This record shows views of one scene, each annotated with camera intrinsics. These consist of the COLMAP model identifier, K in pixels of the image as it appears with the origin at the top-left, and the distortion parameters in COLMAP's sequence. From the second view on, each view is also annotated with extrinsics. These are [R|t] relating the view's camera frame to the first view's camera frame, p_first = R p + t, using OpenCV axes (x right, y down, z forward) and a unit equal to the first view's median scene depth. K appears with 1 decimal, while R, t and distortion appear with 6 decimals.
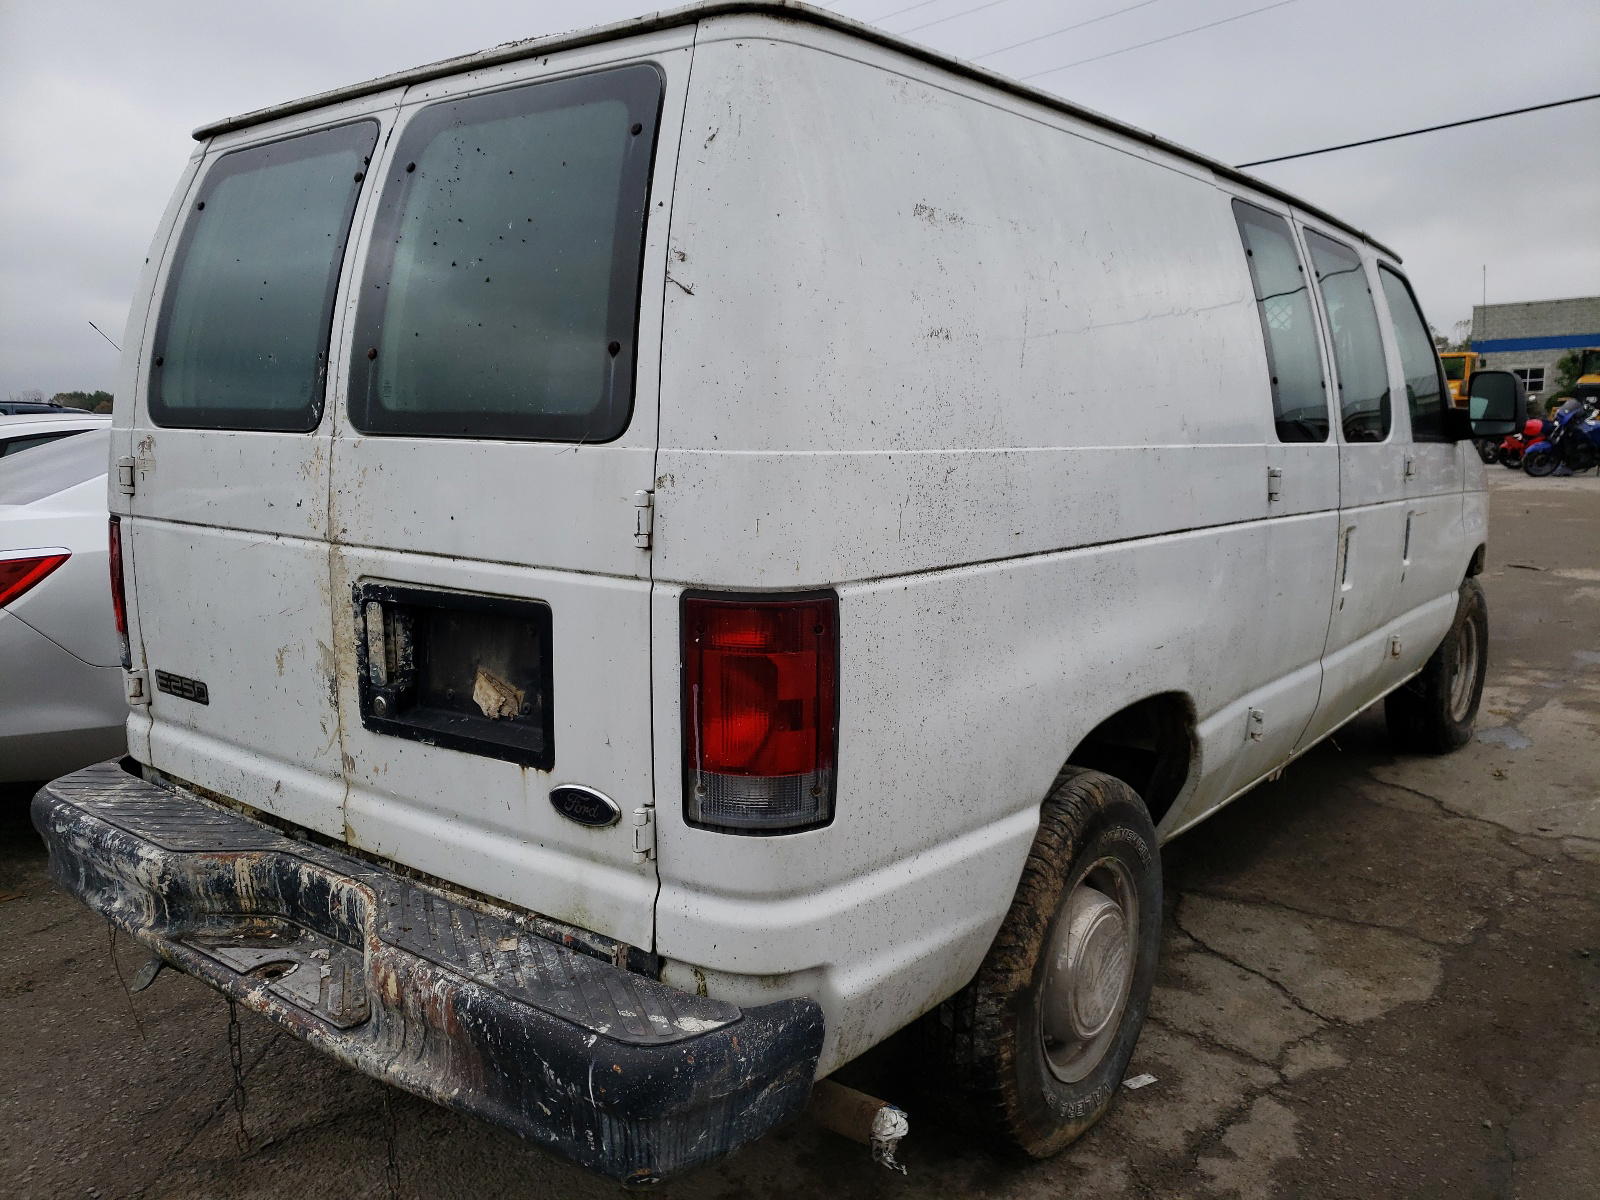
lens RADIAL K [[1225.3, 0, 796.2], [0, 1225.3, 593.0], [0, 0, 1]] dist [0.016992, 0.007336]
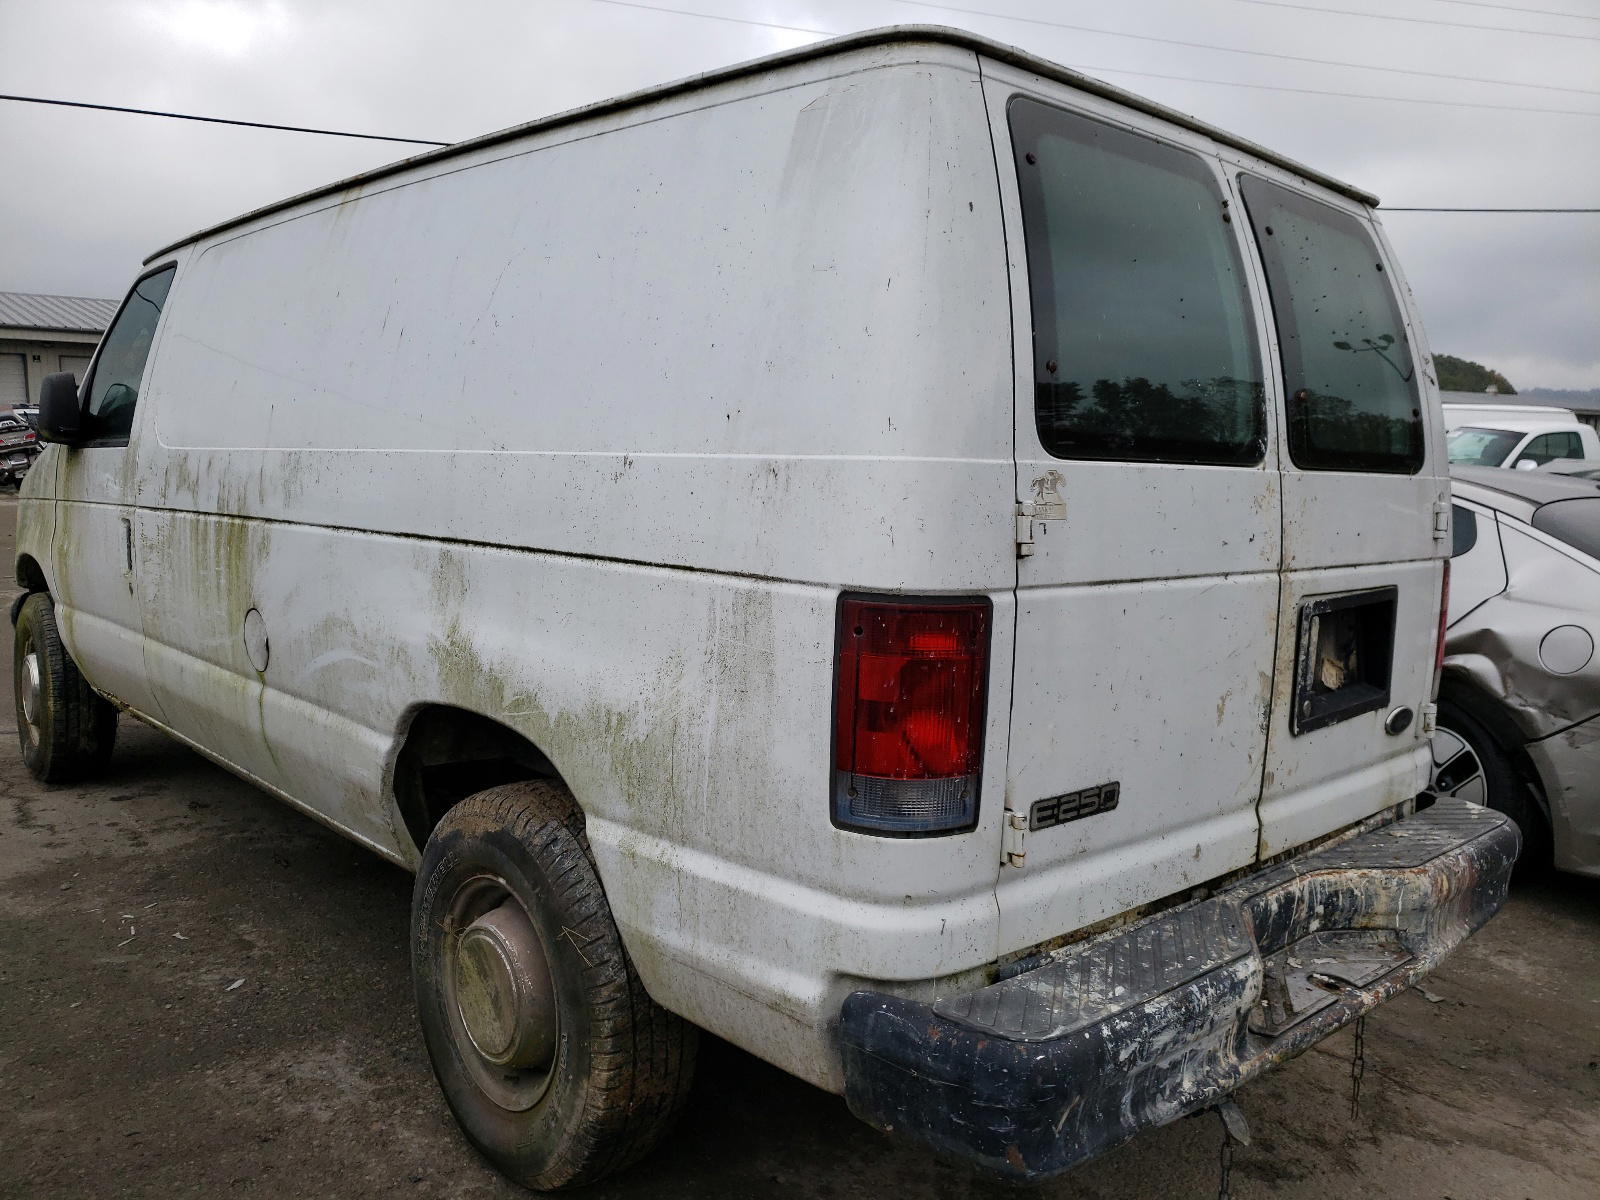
lens RADIAL K [[1225.3, 0, 796.0], [0, 1225.3, 607.1], [0, 0, 1]] dist [0.016992, 0.007336]
pose [[0.182295, -0.113213, 0.976704, -1.450514], [0.120541, 0.988429, 0.092074, -0.154061], [-0.975827, 0.100948, 0.193833, 1.177227]]
